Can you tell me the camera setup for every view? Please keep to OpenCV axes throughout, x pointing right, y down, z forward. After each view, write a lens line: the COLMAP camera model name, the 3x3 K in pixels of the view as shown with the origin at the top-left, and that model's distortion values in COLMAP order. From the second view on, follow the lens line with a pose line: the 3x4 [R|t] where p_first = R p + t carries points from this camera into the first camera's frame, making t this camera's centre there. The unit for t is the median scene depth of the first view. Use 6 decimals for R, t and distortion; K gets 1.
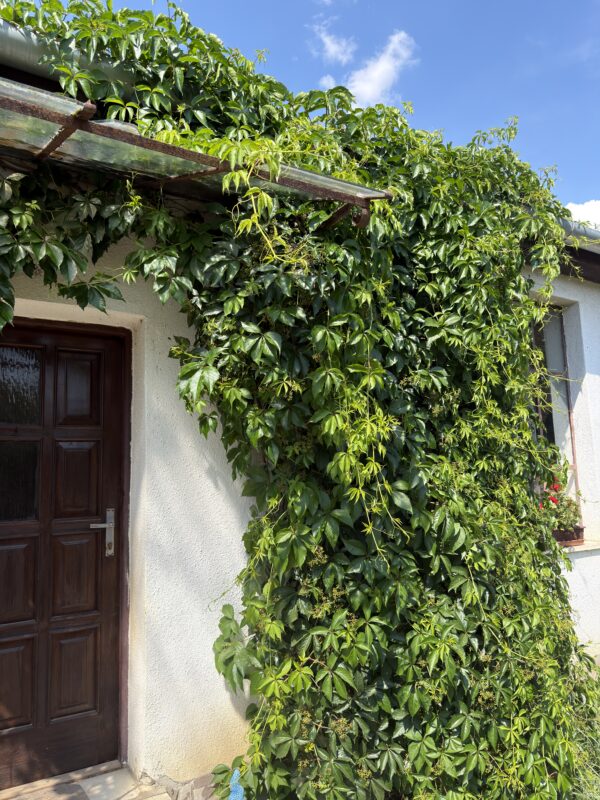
lens RADIAL K [[554.7, 0, 304.6], [0, 554.7, 394.4], [0, 0, 1]] dist [0.026027, -0.001829]
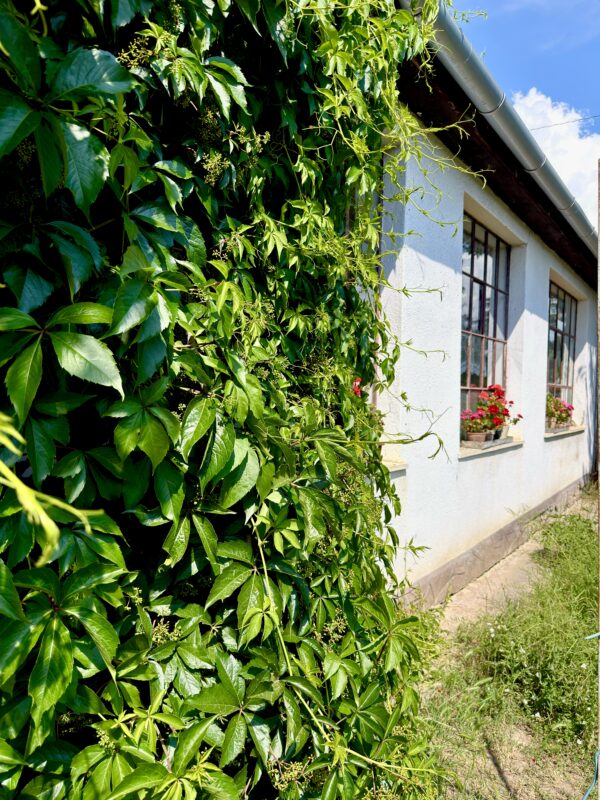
lens RADIAL K [[554.7, 0, 304.6], [0, 554.7, 400.5], [0, 0, 1]] dist [0.026027, -0.001829]
pose [[0.912260, 0.042382, 0.407413, 0.151730], [-0.109672, 0.983590, 0.143254, 0.142105], [-0.394656, -0.175367, 0.901938, 0.627480]]
